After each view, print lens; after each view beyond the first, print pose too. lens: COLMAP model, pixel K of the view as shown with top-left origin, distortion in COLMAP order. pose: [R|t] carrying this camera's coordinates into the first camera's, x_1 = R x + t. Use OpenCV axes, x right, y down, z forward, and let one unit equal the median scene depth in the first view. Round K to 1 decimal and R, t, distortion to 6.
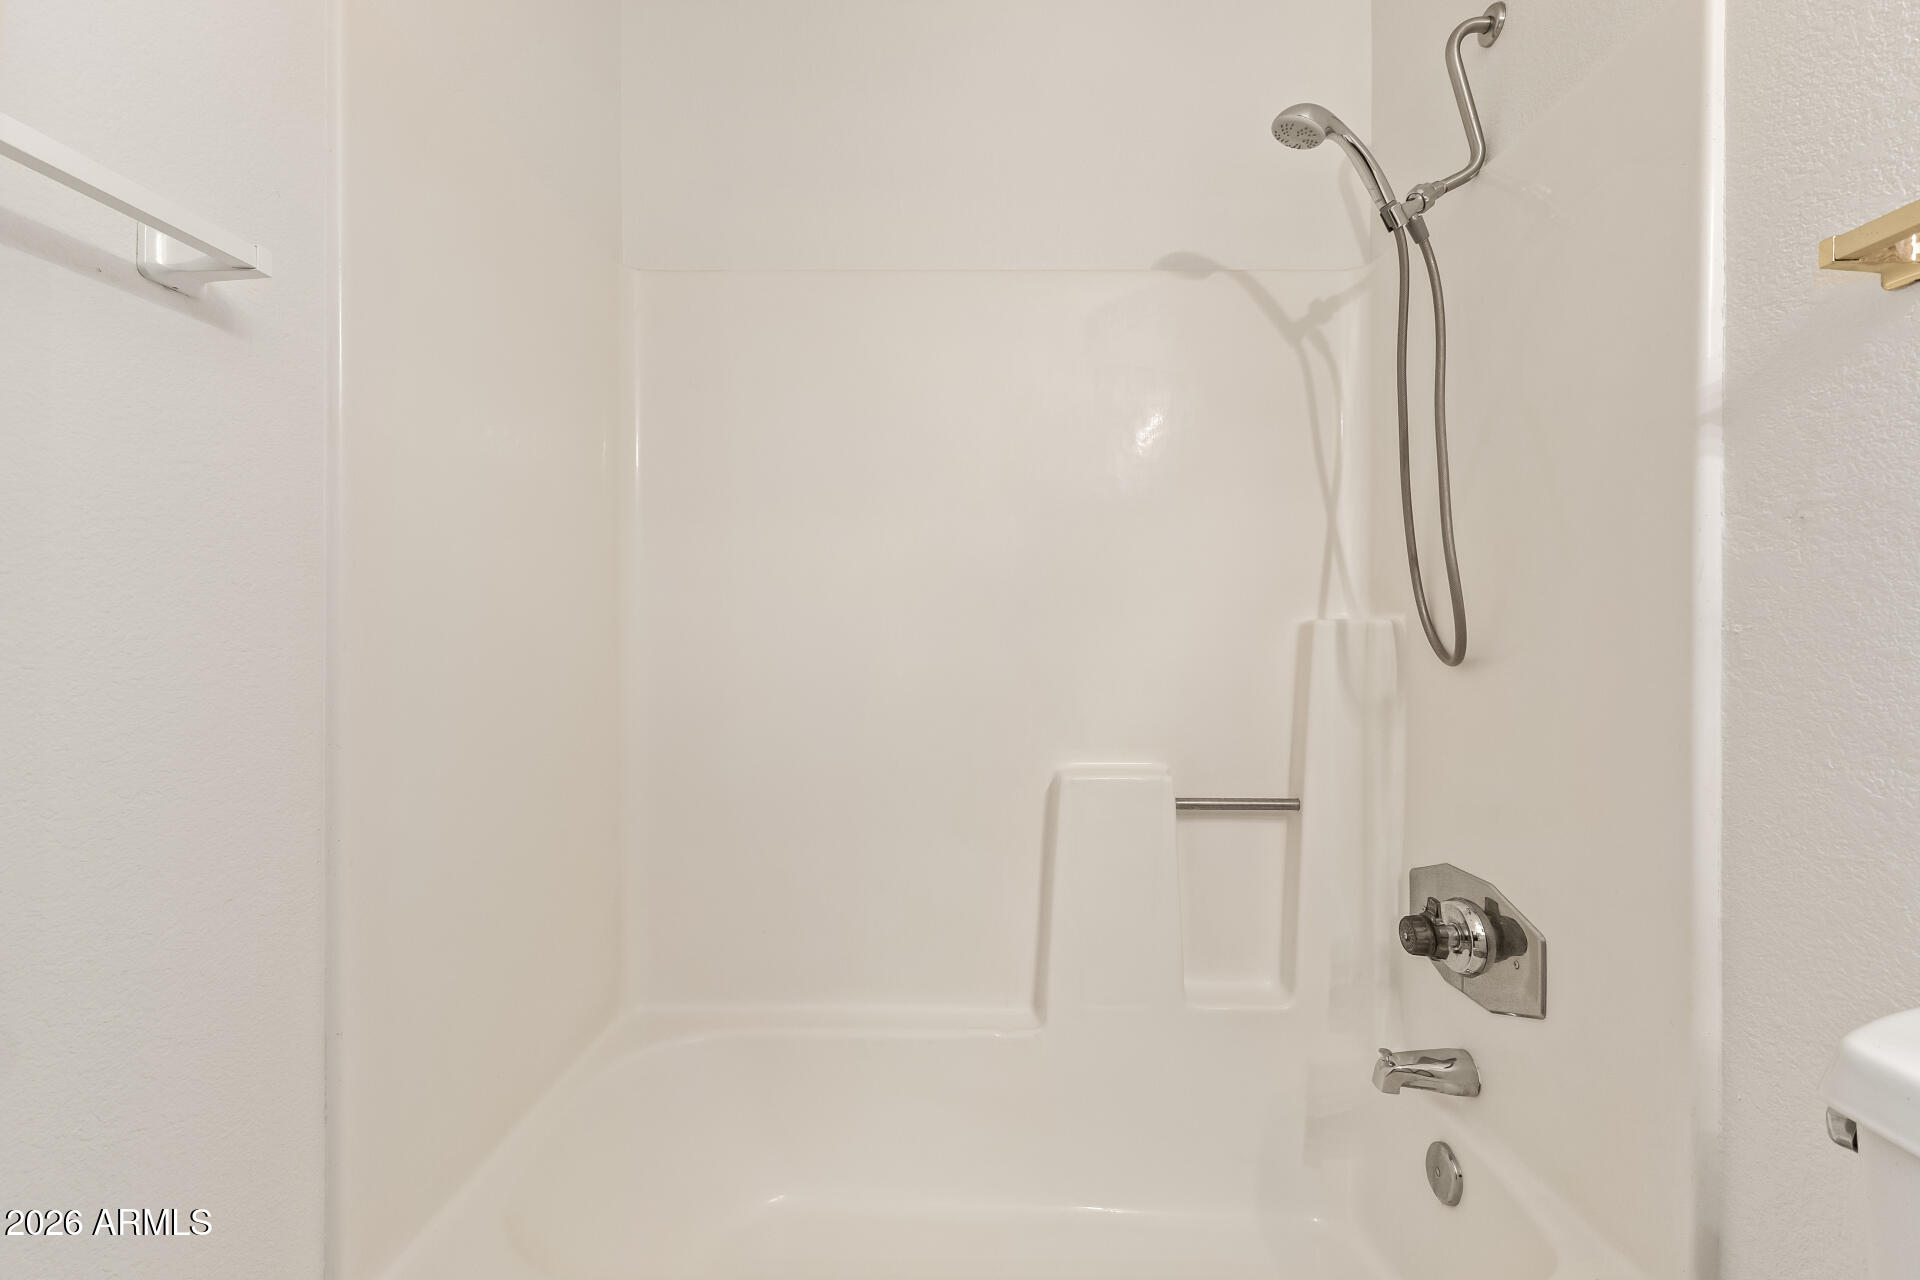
lens RADIAL K [[837.5, 0, 966.5], [0, 837.5, 636.1], [0, 0, 1]] dist [0.011496, -0.000347]
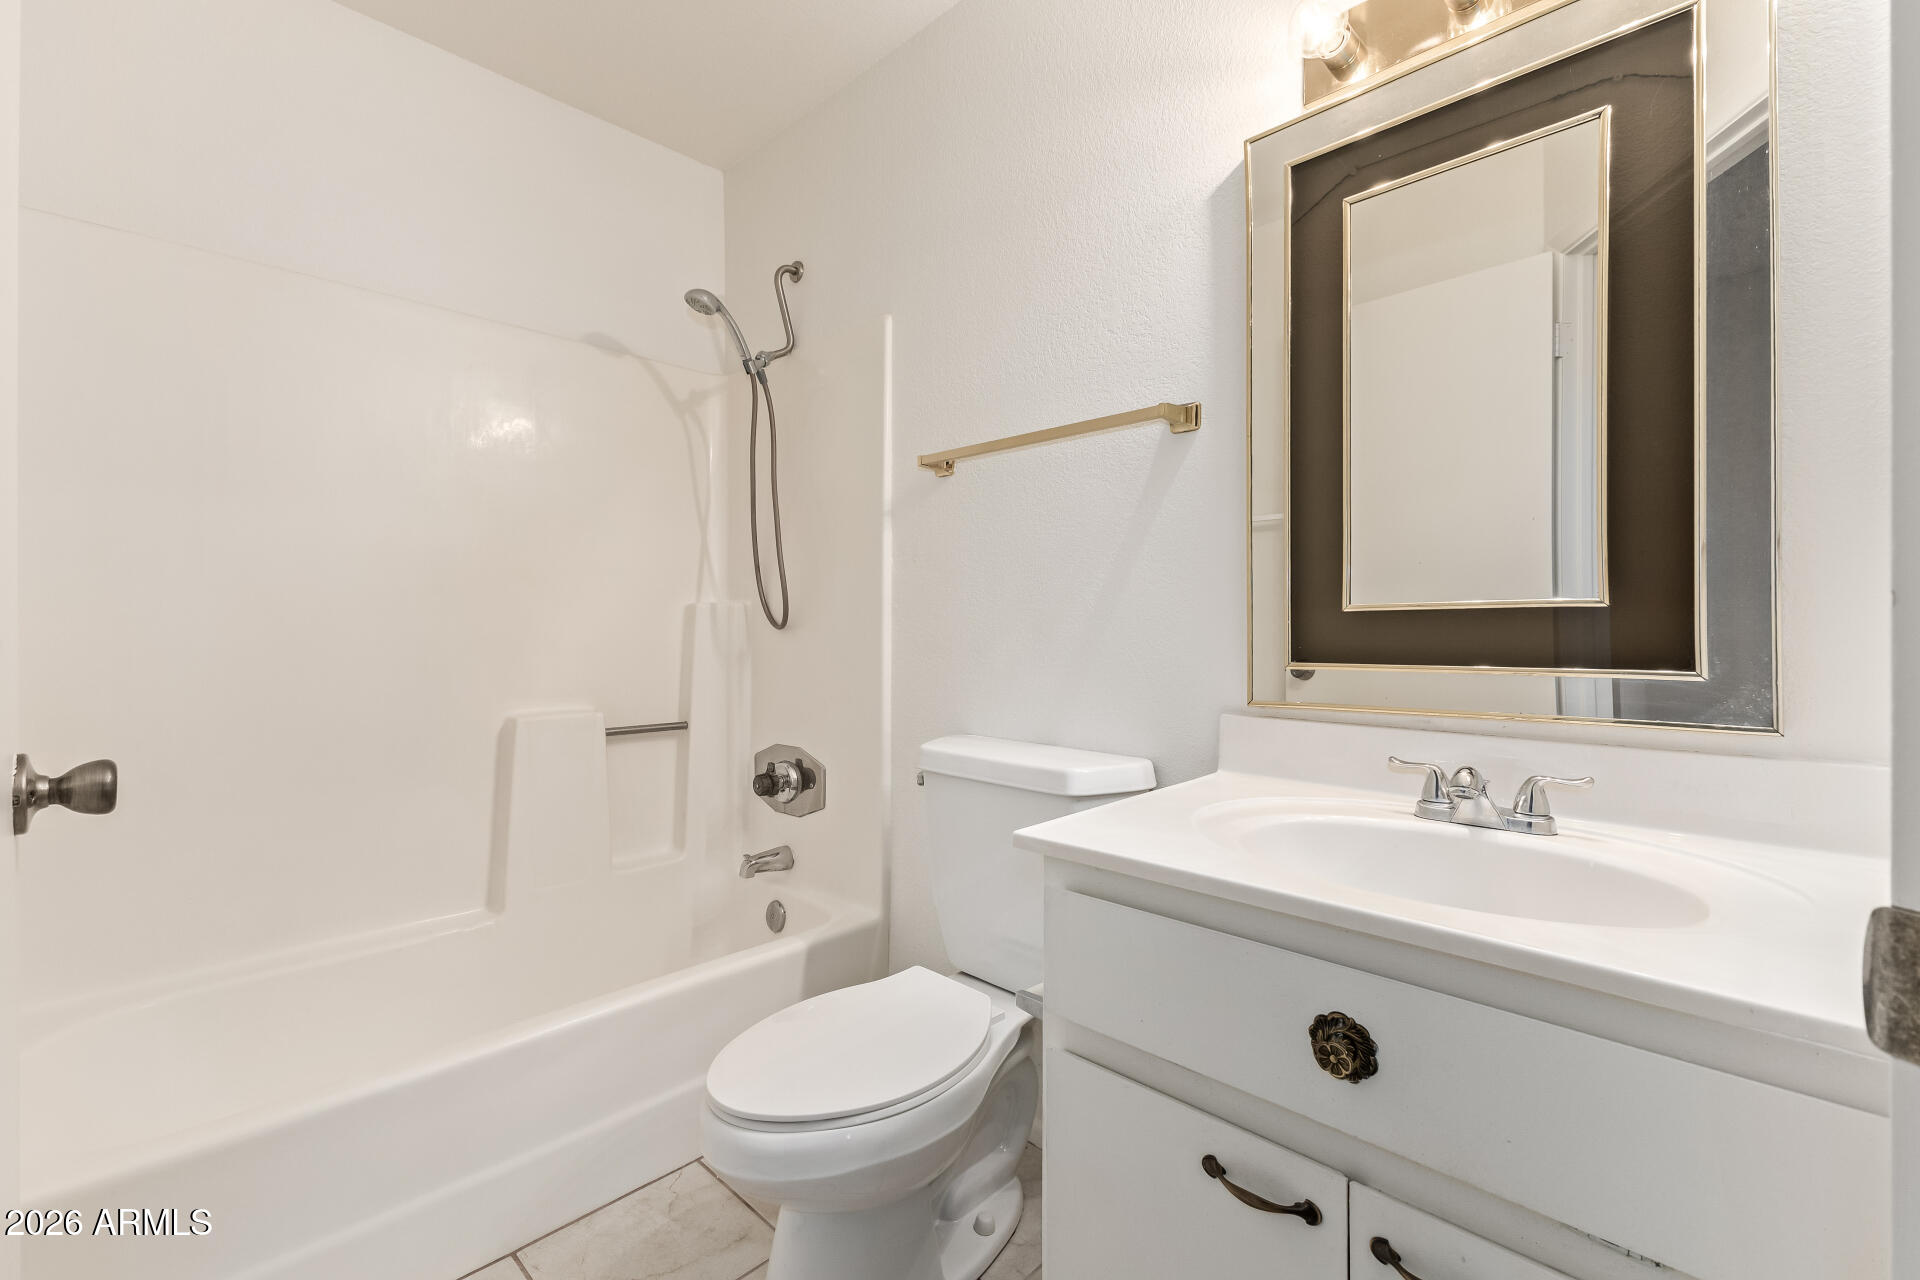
lens RADIAL K [[837.5, 0, 953.3], [0, 837.5, 640.0], [0, 0, 1]] dist [0.011496, -0.000347]
pose [[0.704481, -0.008707, 0.709670, -0.408564], [0.000506, 0.999931, 0.011766, 0.036822], [-0.709723, -0.007929, 0.704436, -0.489064]]
